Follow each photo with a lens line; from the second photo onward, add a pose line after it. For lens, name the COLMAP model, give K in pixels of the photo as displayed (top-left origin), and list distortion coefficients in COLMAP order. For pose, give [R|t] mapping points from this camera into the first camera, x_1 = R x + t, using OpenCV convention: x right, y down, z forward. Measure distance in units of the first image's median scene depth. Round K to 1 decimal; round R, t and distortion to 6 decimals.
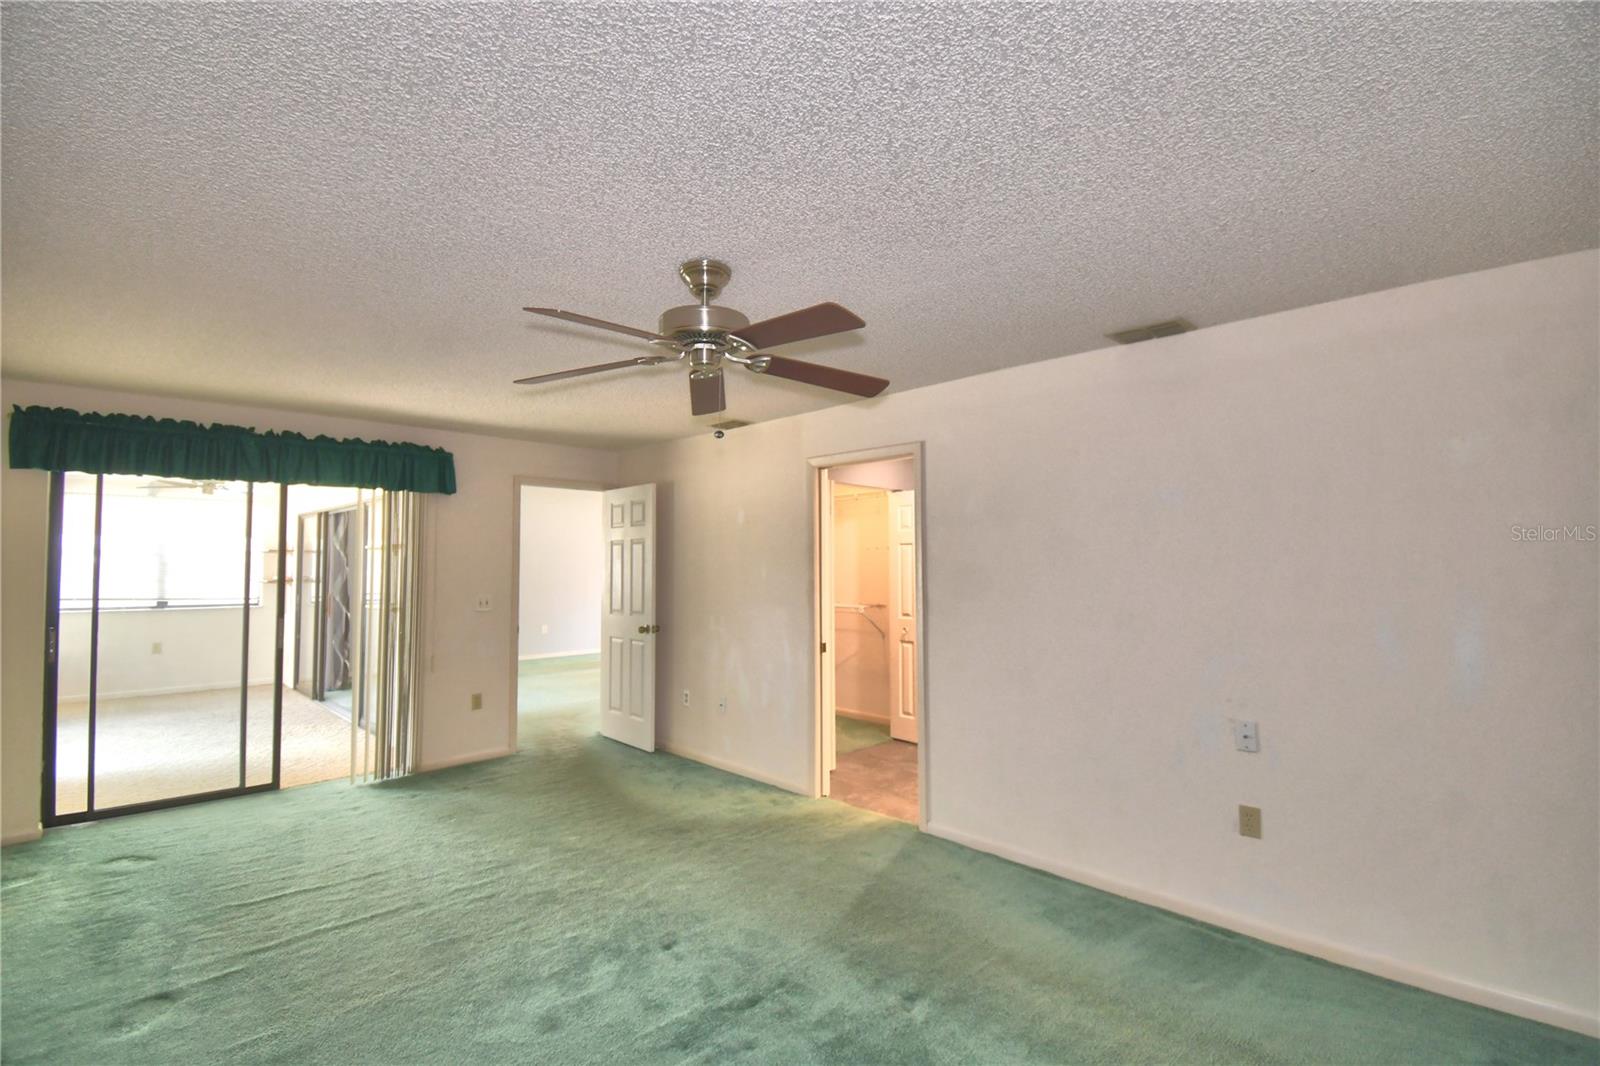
lens RADIAL K [[699.8, 0, 793.0], [0, 699.8, 530.2], [0, 0, 1]] dist [0.022555, -0.026377]
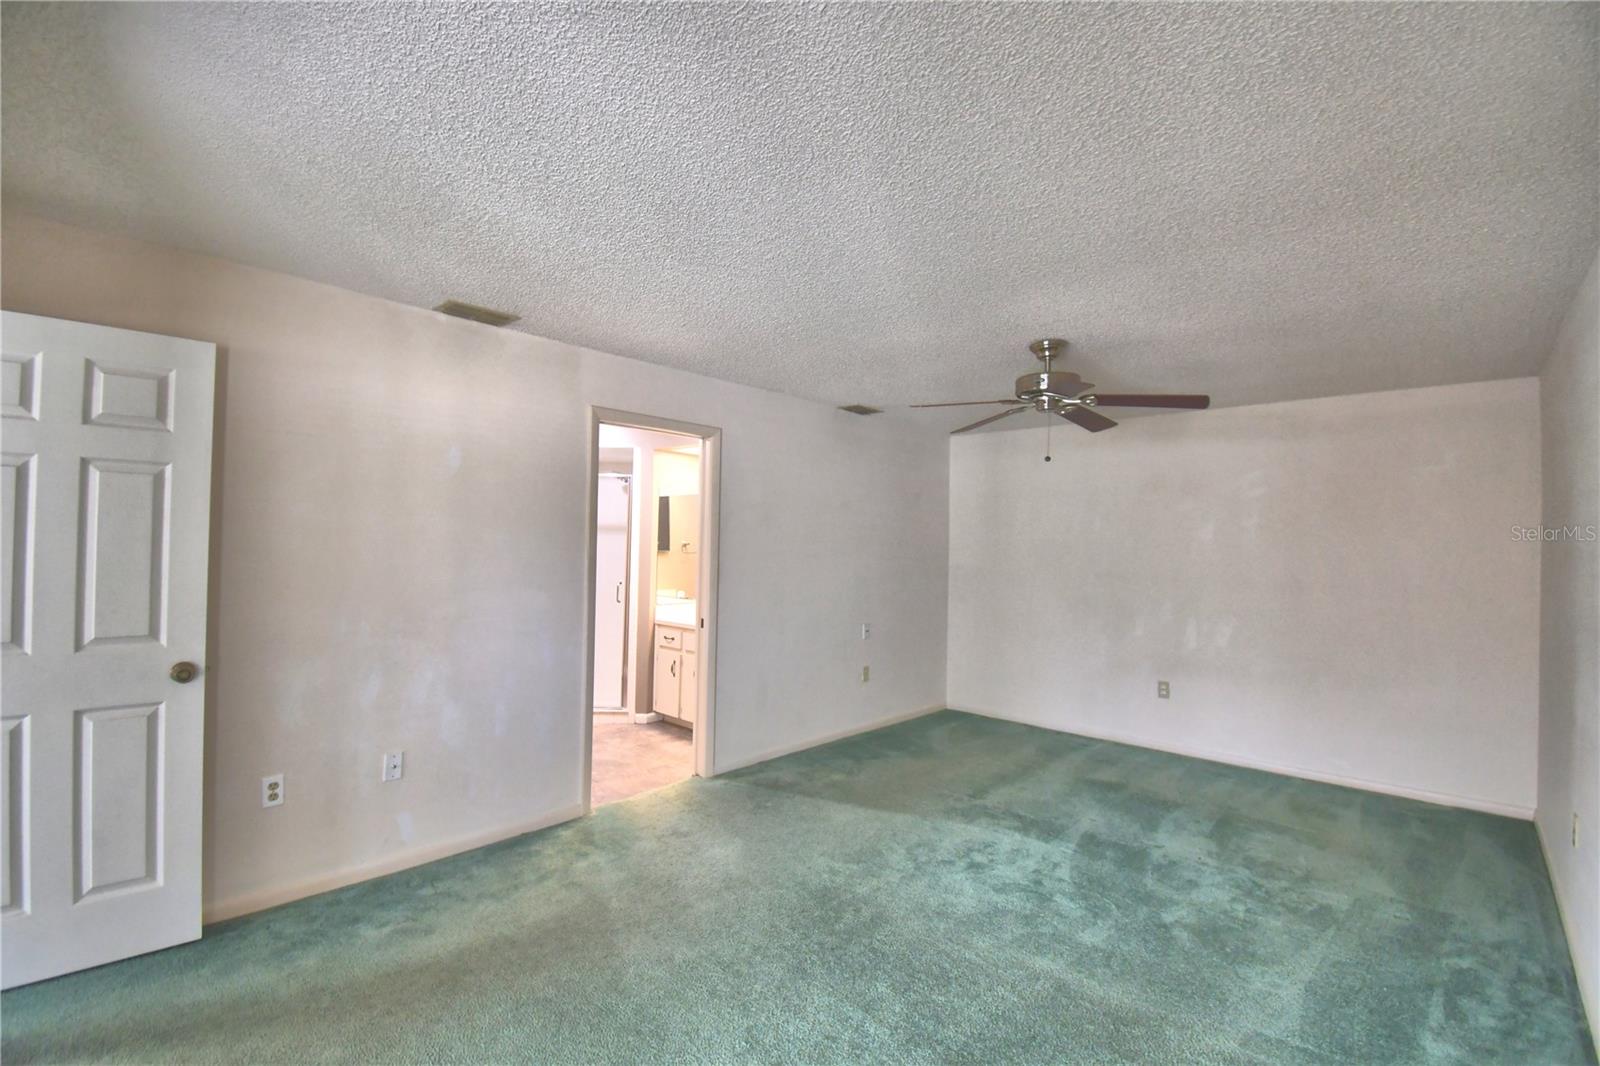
lens RADIAL K [[699.8, 0, 793.0], [0, 699.8, 530.2], [0, 0, 1]] dist [0.022555, -0.026377]
pose [[-0.025636, 0.020439, 0.999462, -0.617263], [-0.070833, 0.997241, -0.022210, 0.033227], [-0.997159, -0.071364, -0.024118, 0.600102]]
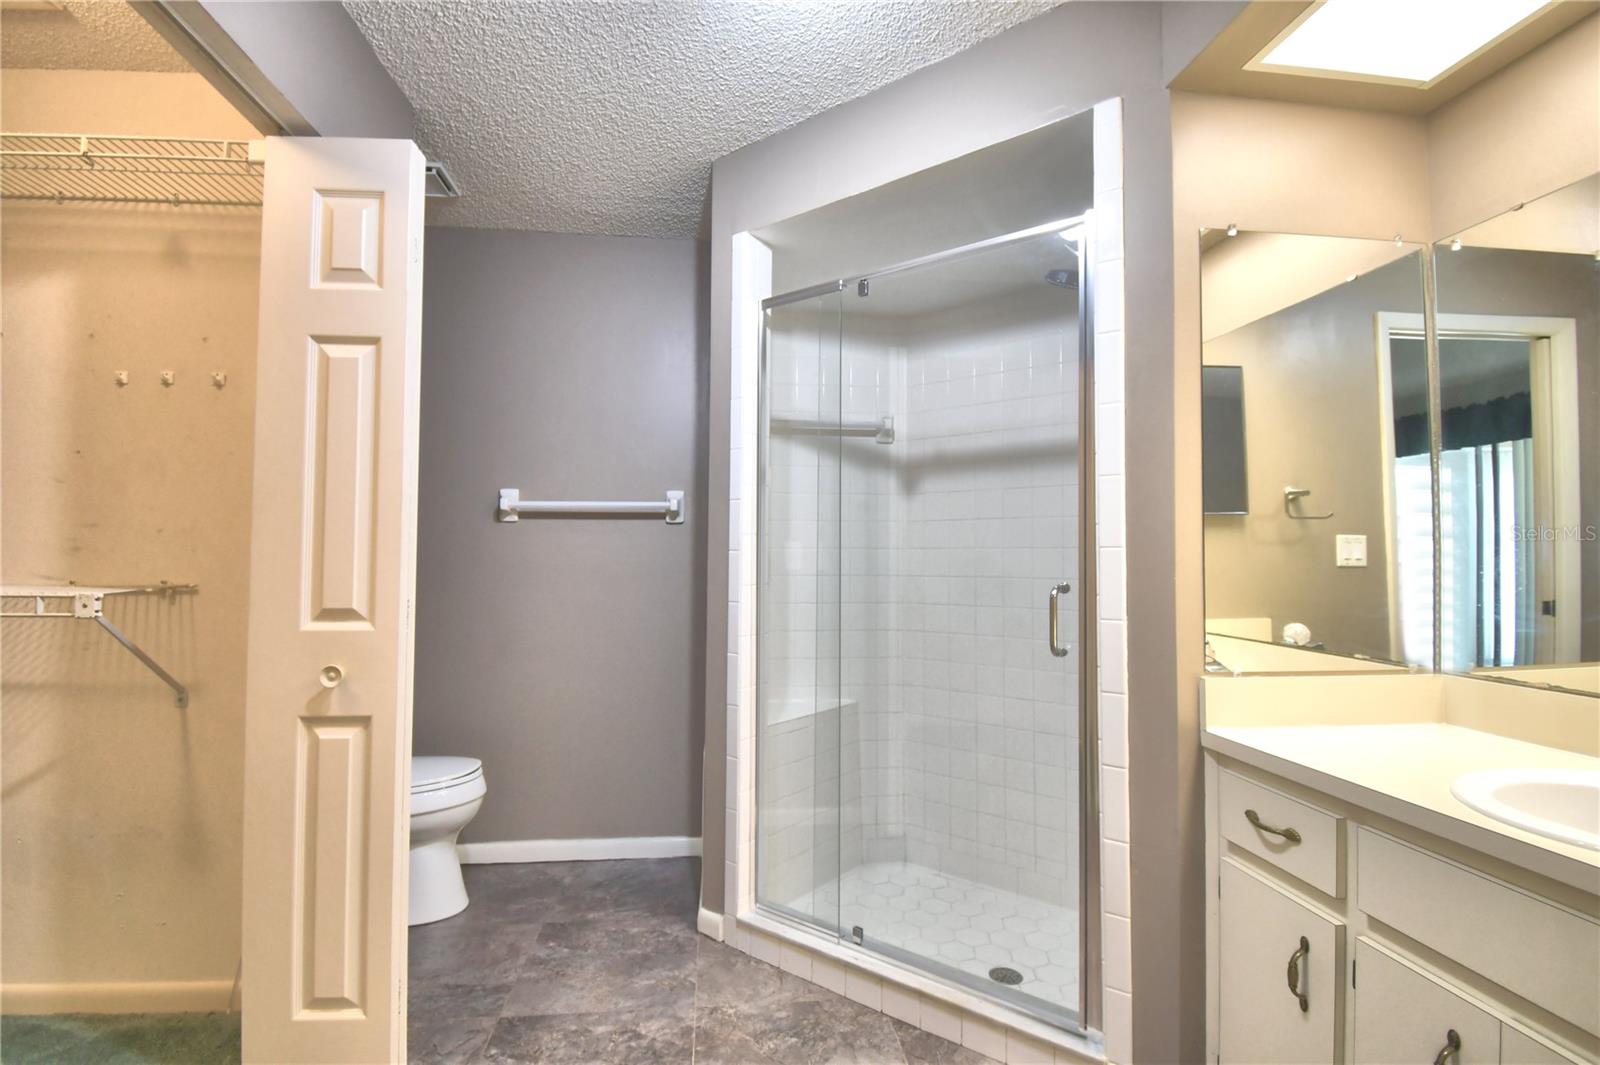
lens RADIAL K [[760.7, 0, 781.9], [0, 760.7, 533.0], [0, 0, 1]] dist [0.043894, -0.035917]
pose [[0.626004, 0.023094, 0.779478, 0.044204], [-0.047337, 0.998843, 0.008423, 0.081619], [-0.778382, -0.042171, 0.626373, 0.705109]]
